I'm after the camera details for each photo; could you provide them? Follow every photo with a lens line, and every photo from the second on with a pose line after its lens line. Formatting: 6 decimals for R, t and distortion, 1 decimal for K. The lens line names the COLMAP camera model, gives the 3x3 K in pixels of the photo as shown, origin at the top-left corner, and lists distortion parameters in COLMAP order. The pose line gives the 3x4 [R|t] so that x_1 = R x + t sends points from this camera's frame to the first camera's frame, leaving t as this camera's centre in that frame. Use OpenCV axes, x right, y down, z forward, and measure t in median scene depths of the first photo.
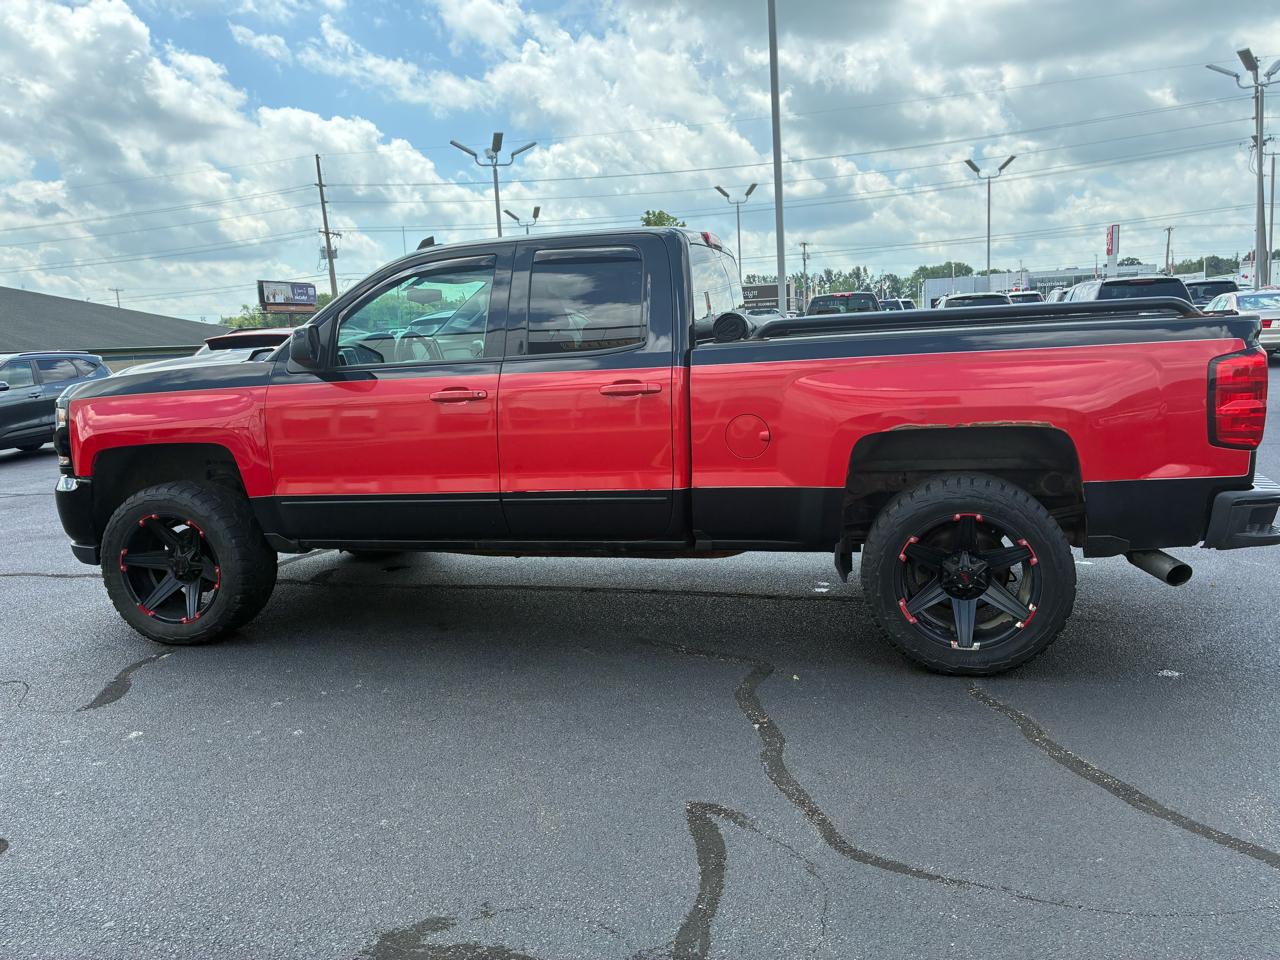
lens RADIAL K [[987.3, 0, 651.5], [0, 987.3, 478.2], [0, 0, 1]] dist [0.041873, -0.058475]
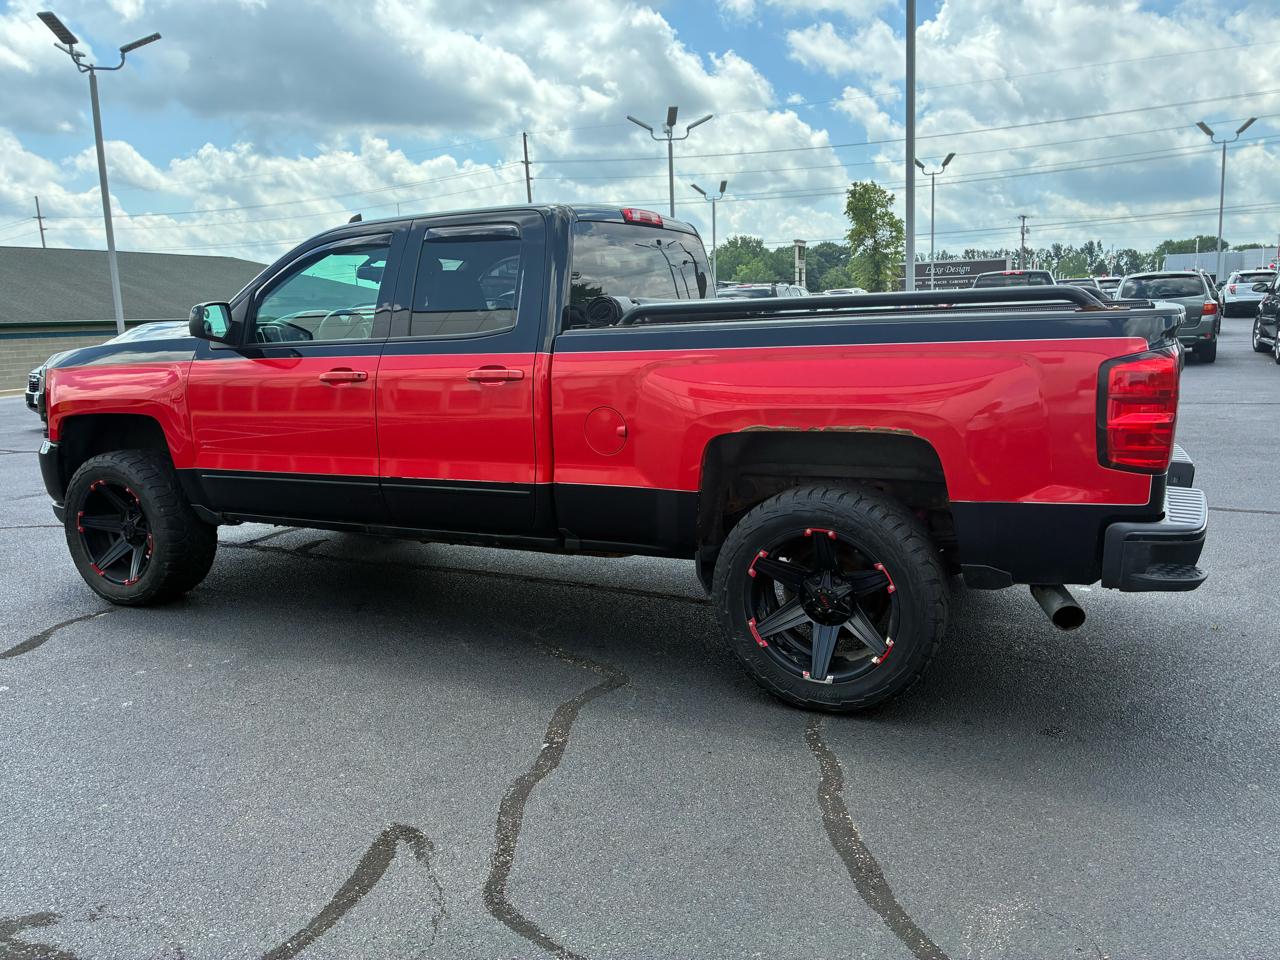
lens RADIAL K [[987.3, 0, 650.6], [0, 987.3, 476.5], [0, 0, 1]] dist [0.041873, -0.058475]
pose [[0.977209, 0.050522, -0.206180, 0.278198], [-0.045759, 0.998565, 0.027805, -0.022868], [0.207289, -0.017736, 0.978119, 0.086482]]
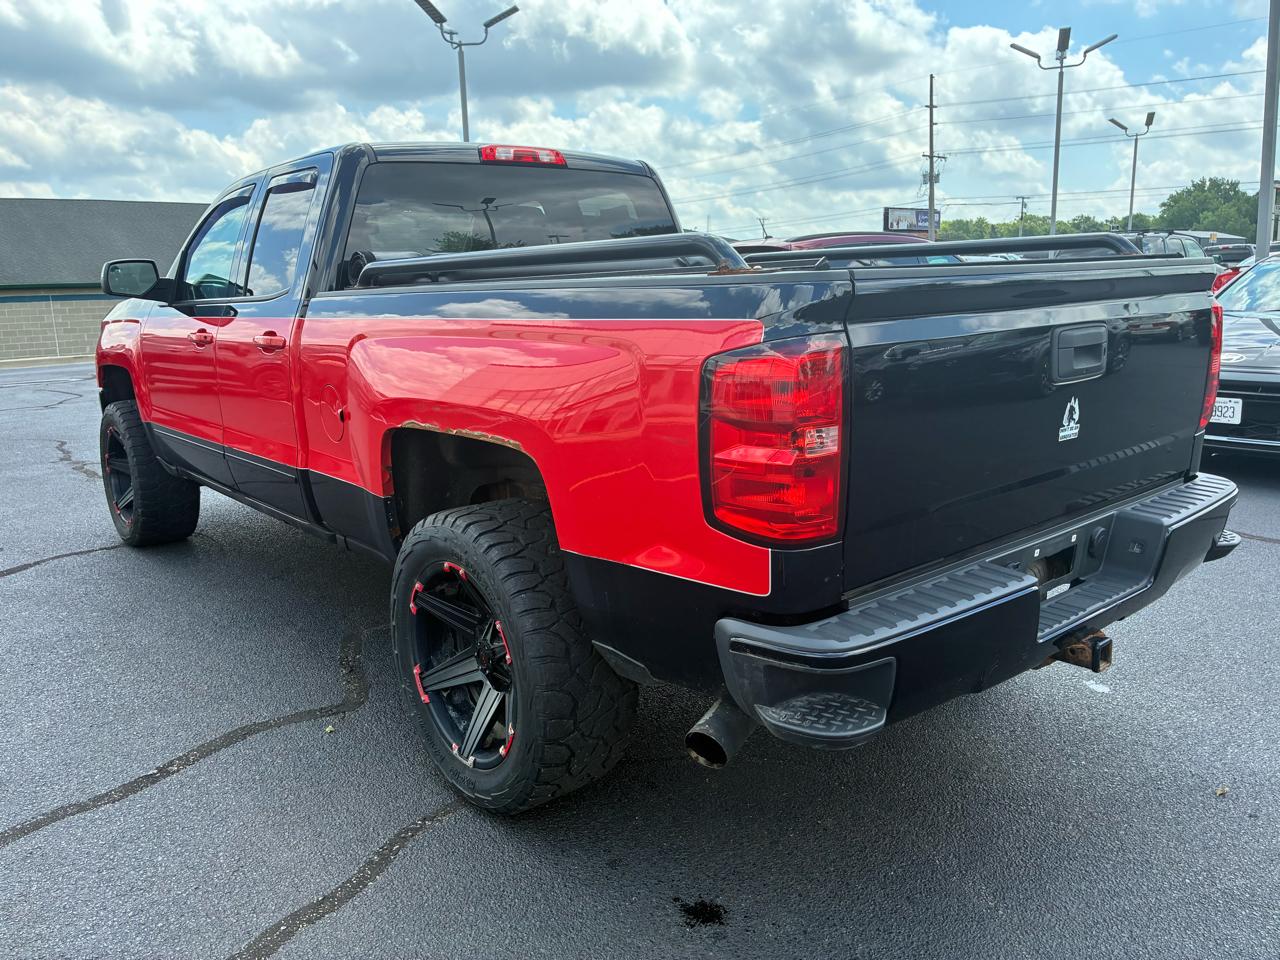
lens RADIAL K [[987.3, 0, 631.5], [0, 987.3, 477.3], [0, 0, 1]] dist [0.041873, -0.058475]
pose [[0.797539, 0.141126, -0.586527, 0.628563], [-0.099506, 0.989709, 0.102832, -0.080645], [0.595004, -0.023650, 0.803375, 0.428621]]
